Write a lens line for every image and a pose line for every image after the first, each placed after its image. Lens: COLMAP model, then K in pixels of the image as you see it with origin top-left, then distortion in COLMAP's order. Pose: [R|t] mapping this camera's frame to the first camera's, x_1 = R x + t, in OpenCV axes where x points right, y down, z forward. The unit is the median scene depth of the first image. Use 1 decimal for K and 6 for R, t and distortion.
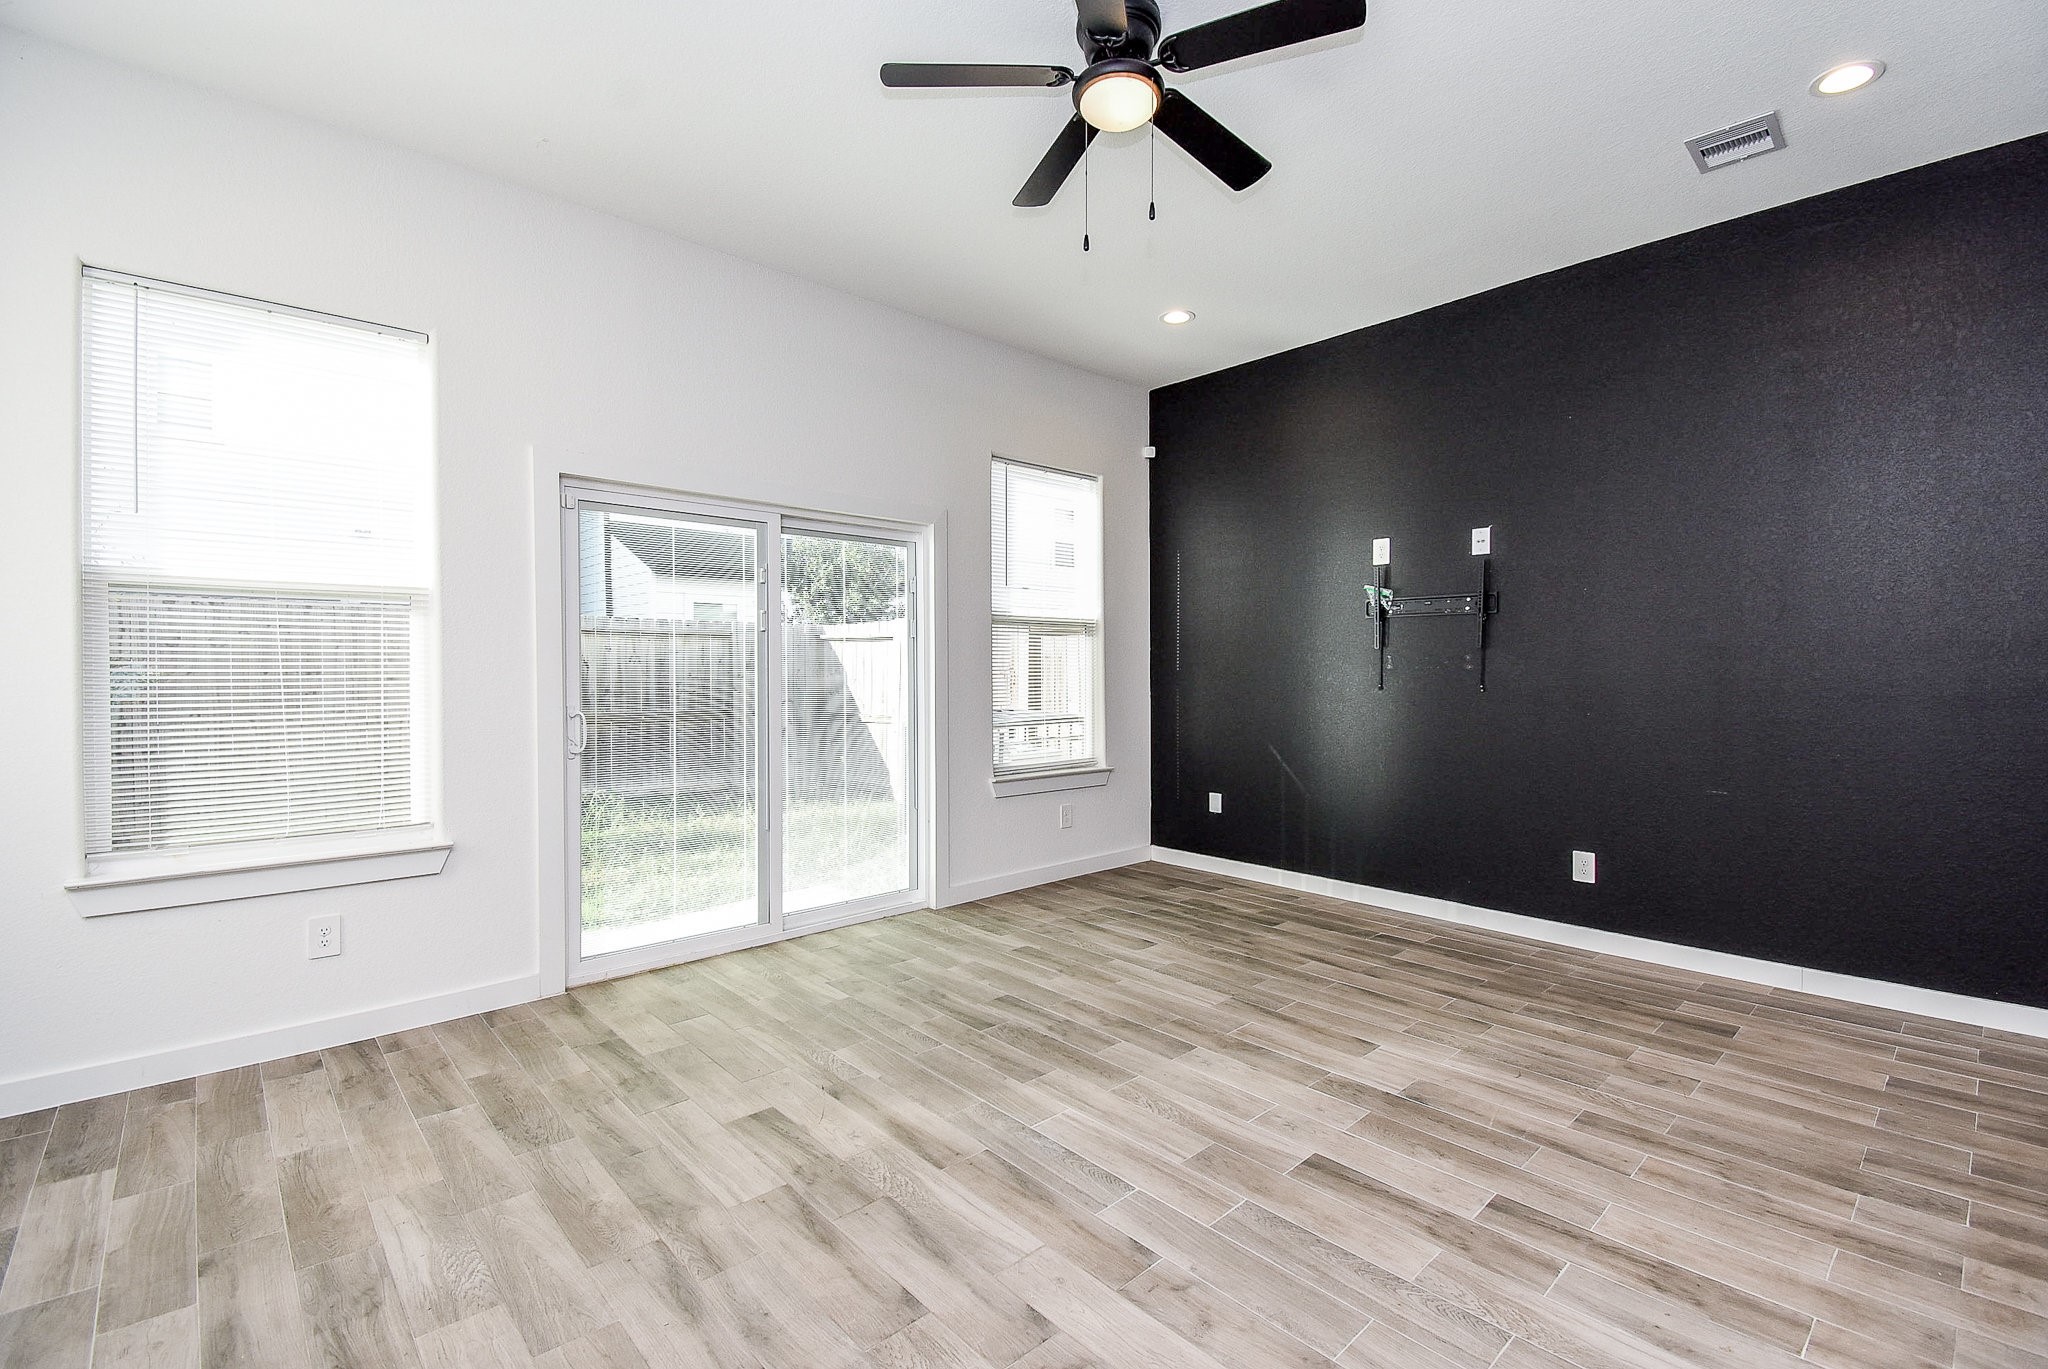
lens RADIAL K [[902.7, 0, 1024.3], [0, 902.7, 674.6], [0, 0, 1]] dist [0.018981, -0.012456]
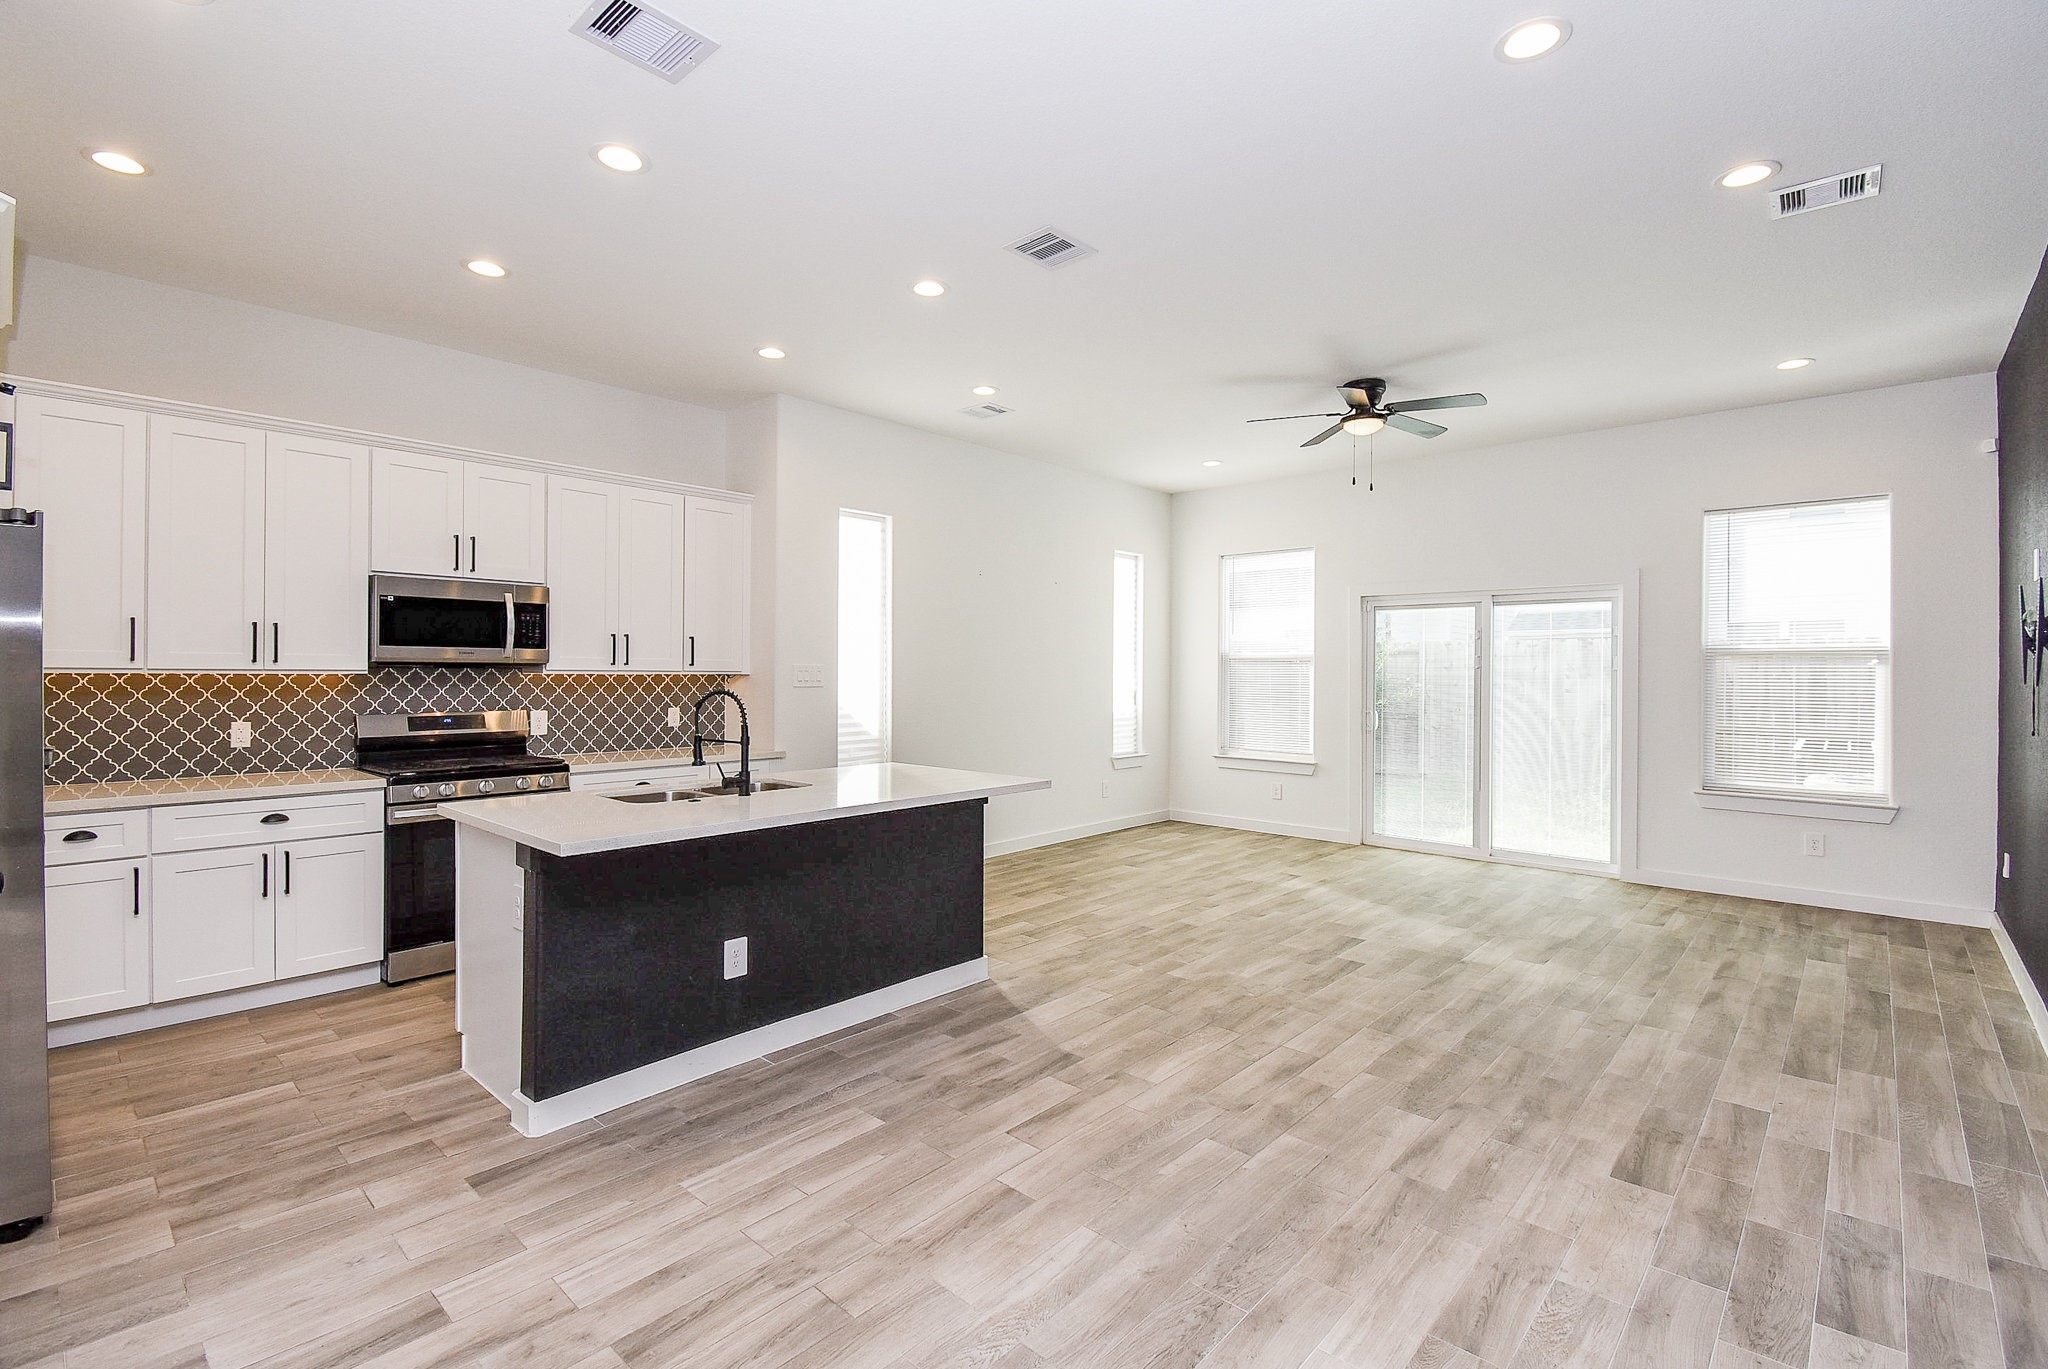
lens RADIAL K [[923.1, 0, 1026.2], [0, 923.1, 677.6], [0, 0, 1]] dist [0.015440, 0.000232]
pose [[0.071056, 0.003900, -0.997465, 1.665235], [-0.019247, 0.999812, 0.002539, -0.023798], [0.997287, 0.019018, 0.071117, 0.079708]]
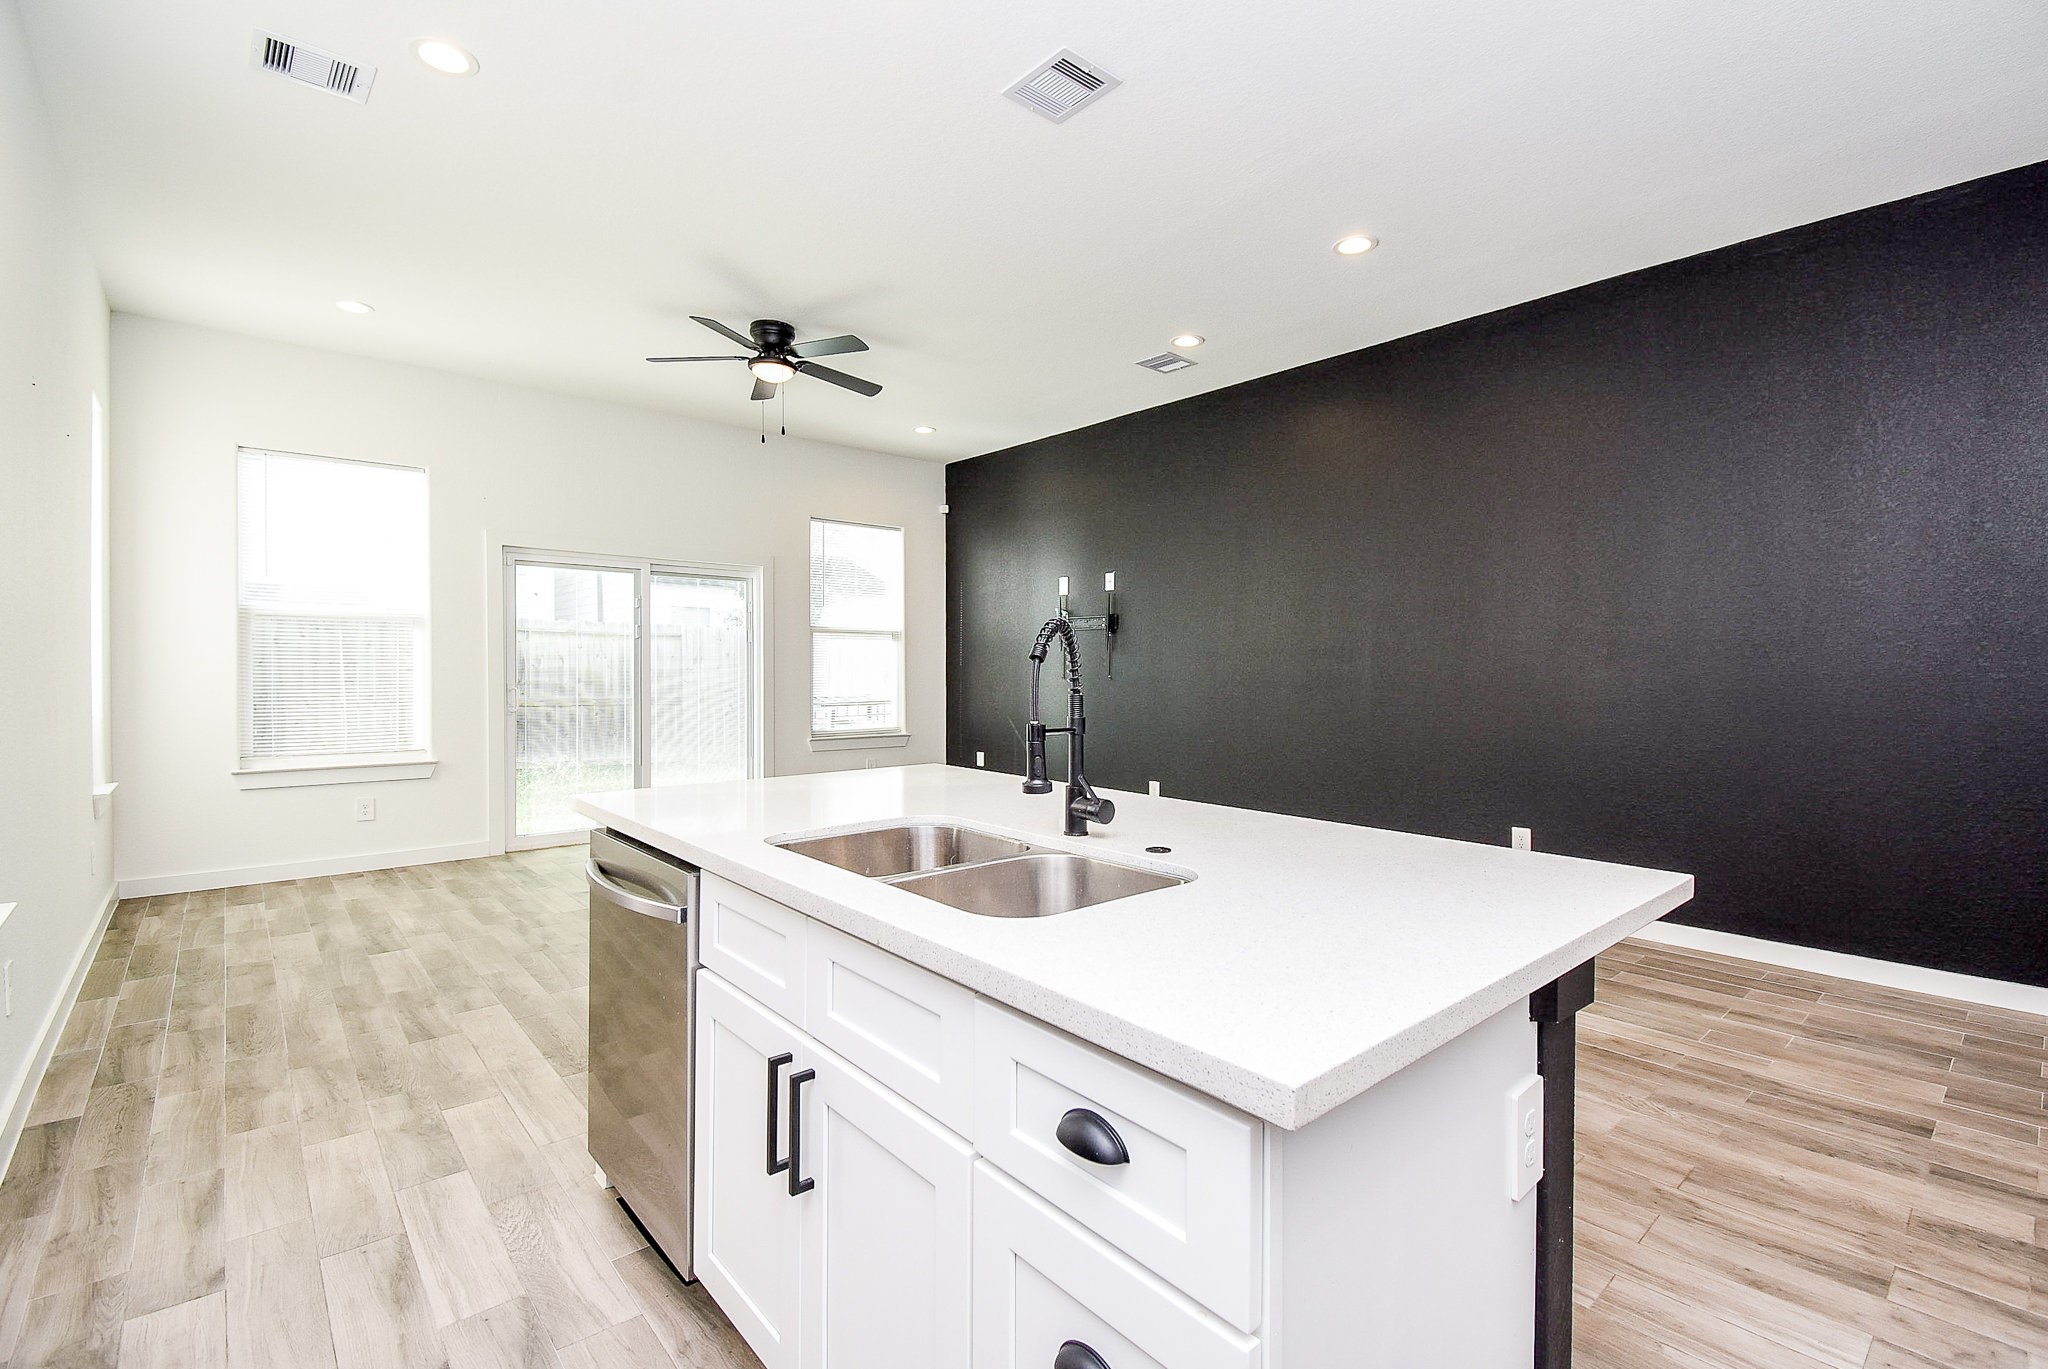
lens RADIAL K [[923.1, 0, 1026.2], [0, 923.1, 677.6], [0, 0, 1]] dist [0.015440, 0.000232]
pose [[0.999611, 0.006475, -0.027133, 0.537353], [-0.006321, 0.999963, 0.005751, 0.008264], [0.027169, -0.005577, 0.999615, -0.736559]]
